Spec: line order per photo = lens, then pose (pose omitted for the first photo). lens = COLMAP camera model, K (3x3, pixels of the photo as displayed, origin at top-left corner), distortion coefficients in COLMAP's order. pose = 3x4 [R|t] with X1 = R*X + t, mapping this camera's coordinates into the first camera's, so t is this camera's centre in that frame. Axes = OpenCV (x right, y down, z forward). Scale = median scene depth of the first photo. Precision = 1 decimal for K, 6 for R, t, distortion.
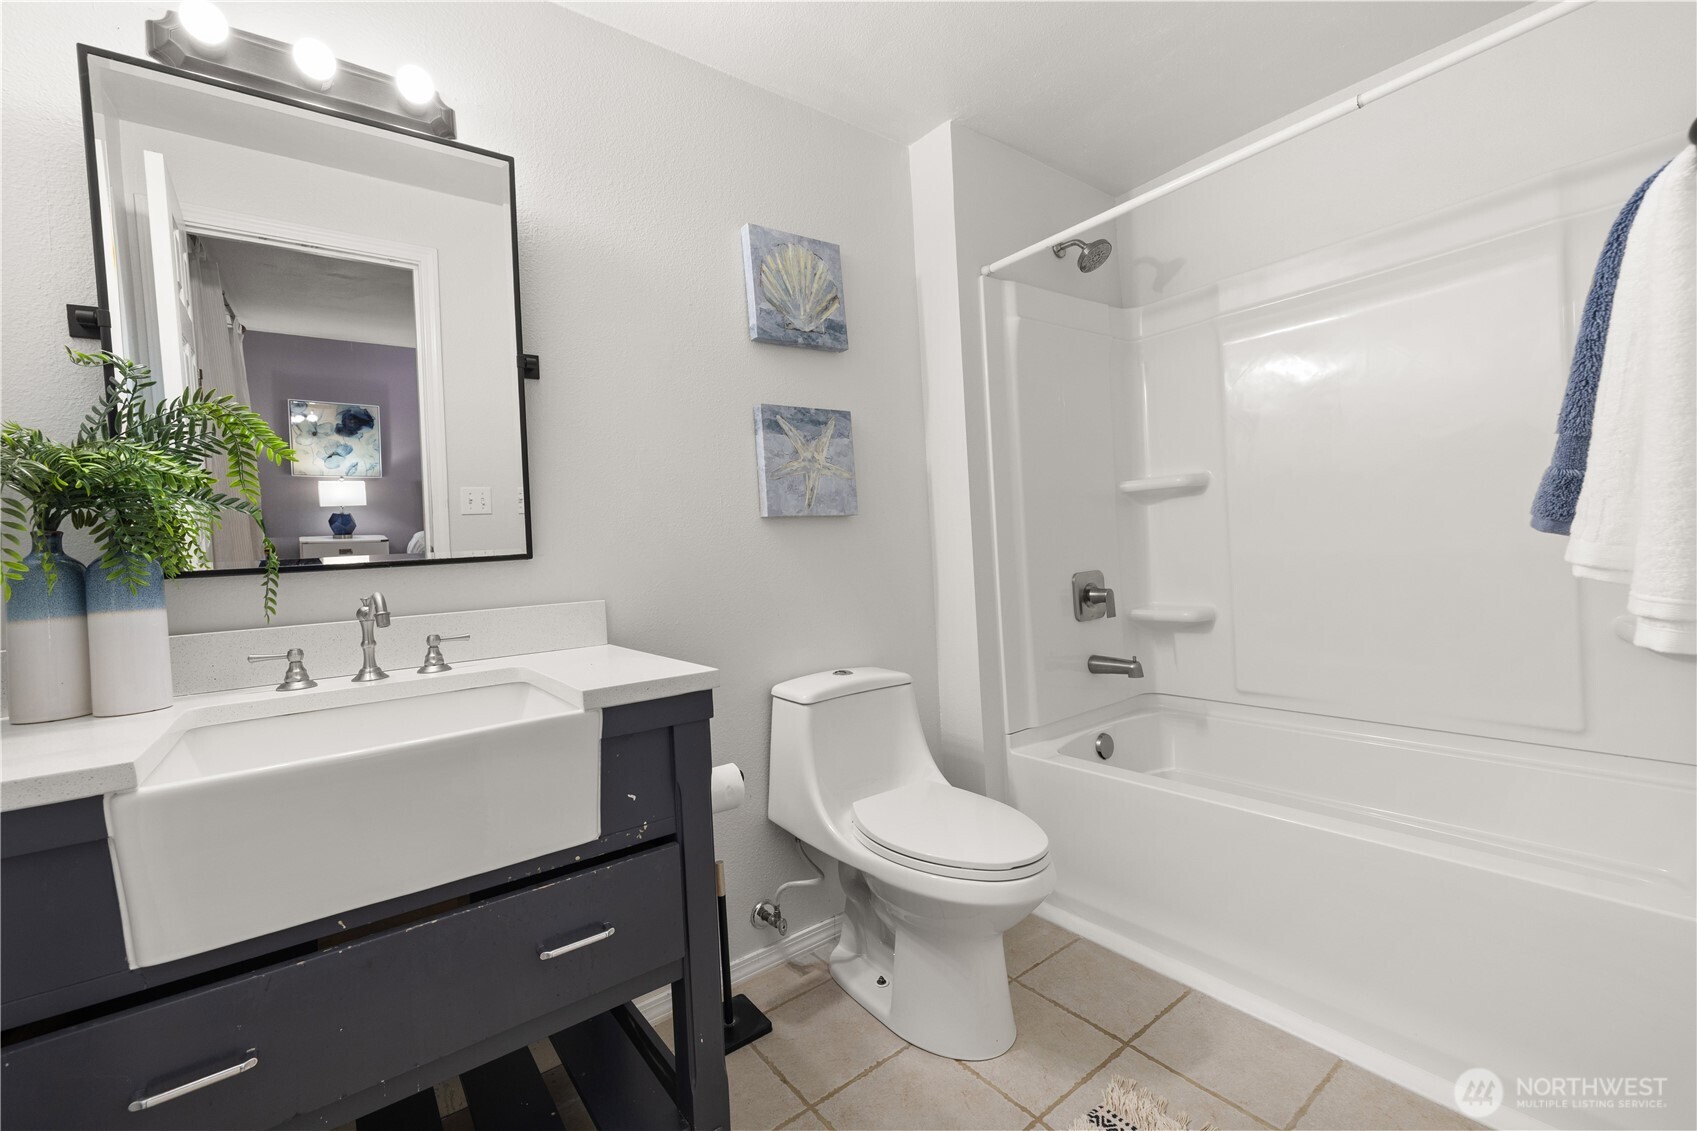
lens RADIAL K [[730.2, 0, 851.4], [0, 730.2, 560.6], [0, 0, 1]] dist [0.001299, -0.000727]
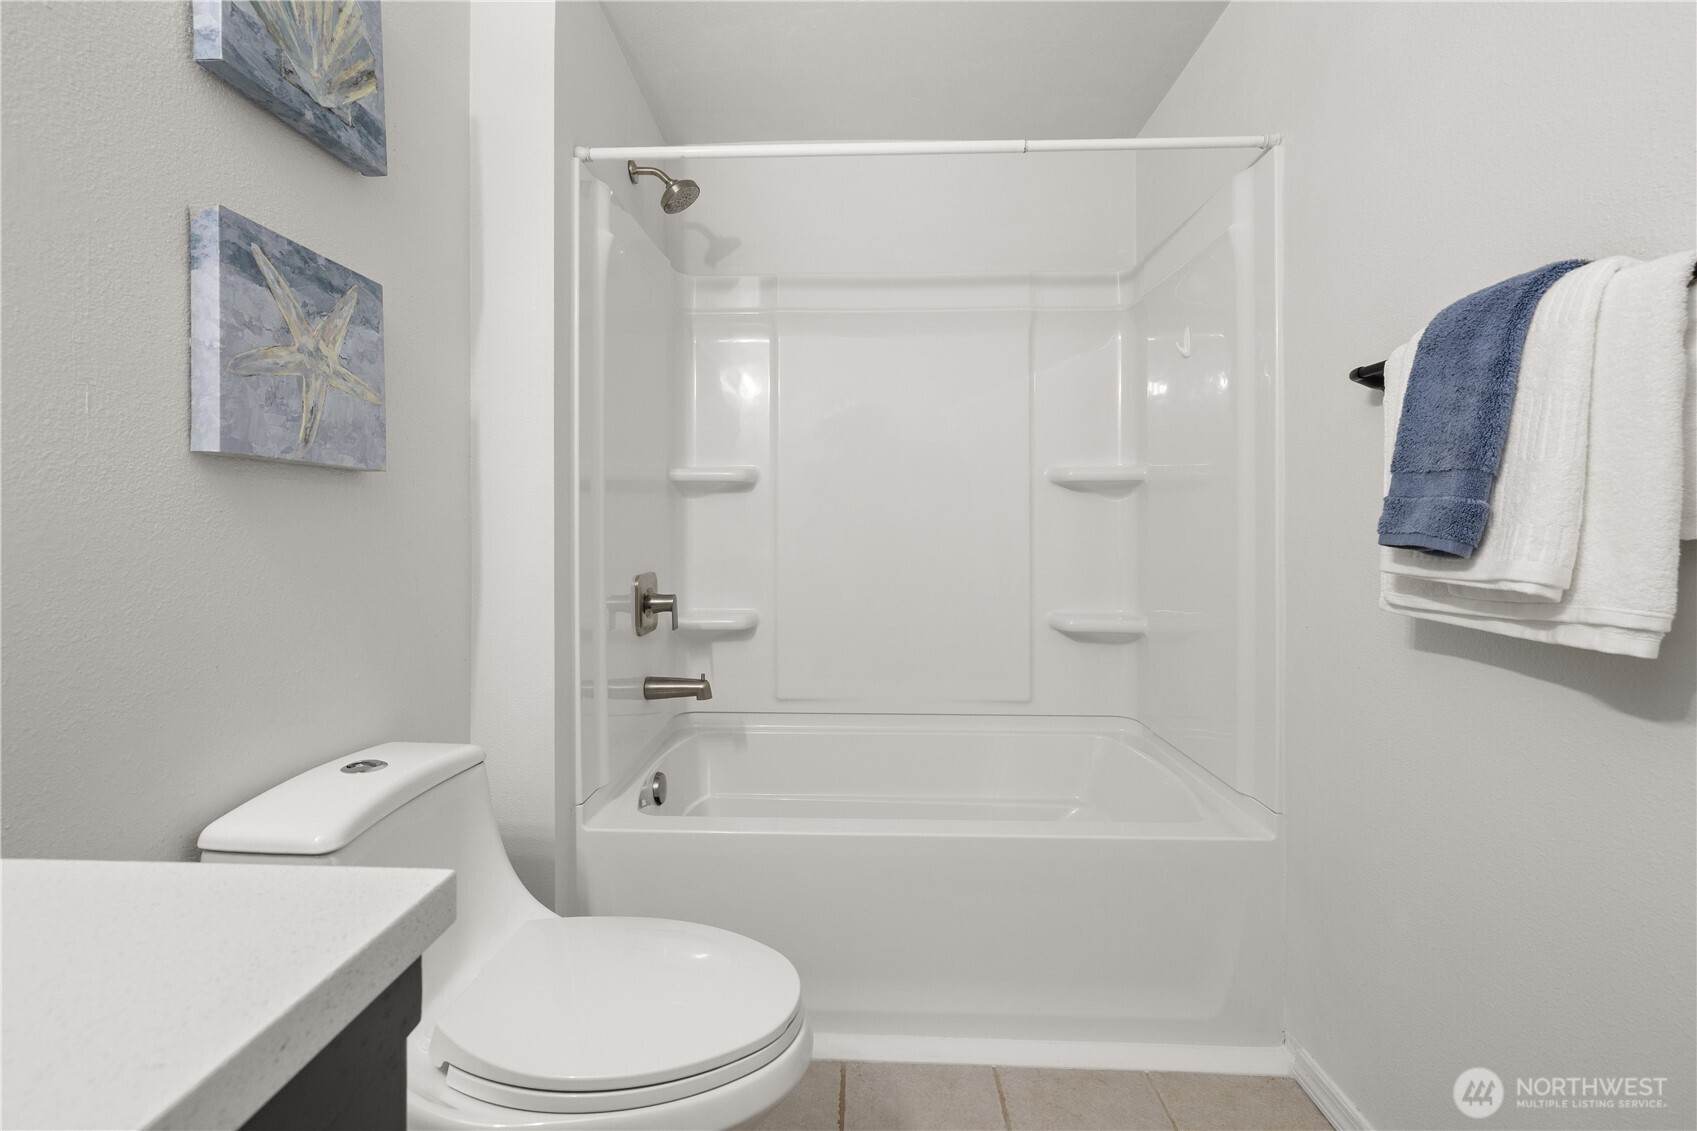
lens RADIAL K [[730.2, 0, 836.3], [0, 730.2, 526.5], [0, 0, 1]] dist [0.001299, -0.000727]
pose [[0.629865, 0.056545, 0.774643, -0.208723], [-0.023794, 0.998283, -0.053522, 0.001463], [-0.776340, 0.015280, 0.630130, 0.387411]]
